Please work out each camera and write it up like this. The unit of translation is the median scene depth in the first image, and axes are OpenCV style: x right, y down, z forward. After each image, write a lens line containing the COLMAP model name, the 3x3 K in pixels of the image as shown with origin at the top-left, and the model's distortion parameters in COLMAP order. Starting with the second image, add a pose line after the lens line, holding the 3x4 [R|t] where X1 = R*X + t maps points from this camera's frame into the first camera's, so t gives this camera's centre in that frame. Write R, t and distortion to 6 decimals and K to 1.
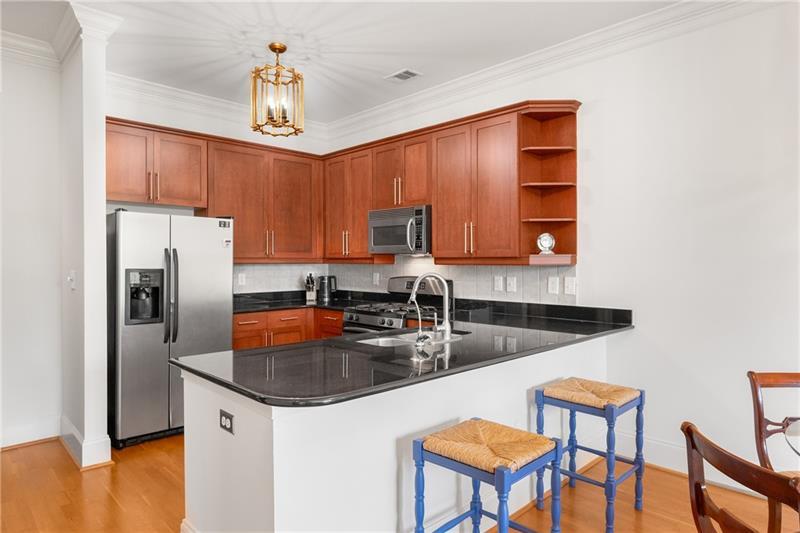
lens RADIAL K [[502.0, 0, 380.8], [0, 502.0, 265.6], [0, 0, 1]] dist [-0.020813, -0.000461]
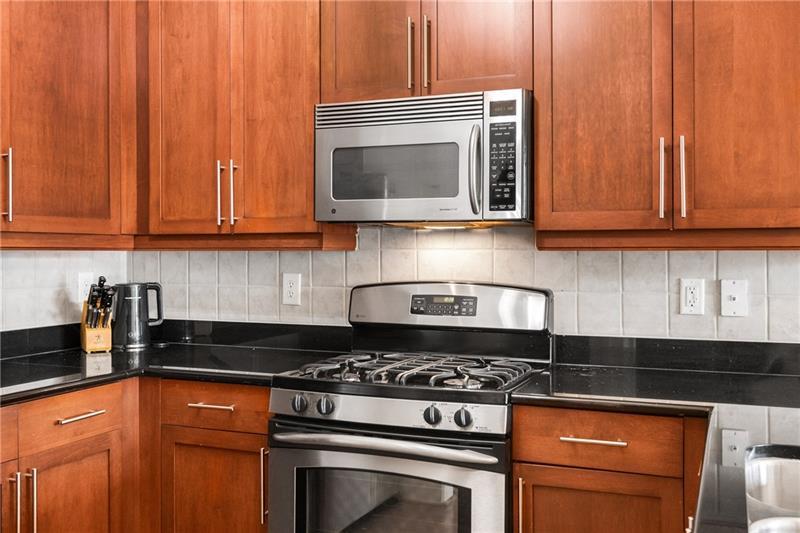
lens RADIAL K [[803.9, 0, 386.1], [0, 803.9, 247.3], [0, 0, 1]] dist [-0.006592, -0.010466]
pose [[0.907386, 0.002293, 0.420292, -0.272935], [0.004474, 0.999876, -0.015114, 0.005444], [-0.420275, 0.015595, 0.907263, 0.547424]]
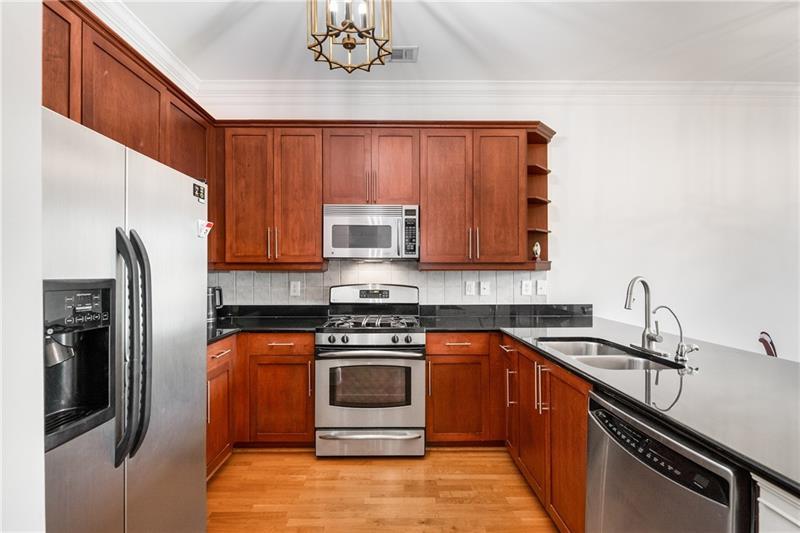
lens RADIAL K [[378.9, 0, 390.8], [0, 378.9, 269.2], [0, 0, 1]] dist [-0.000232, -0.000403]
pose [[0.662155, 0.003399, 0.749359, -0.498917], [0.007762, 0.999905, -0.011394, 0.004012], [-0.749327, 0.013360, 0.662065, 0.629535]]
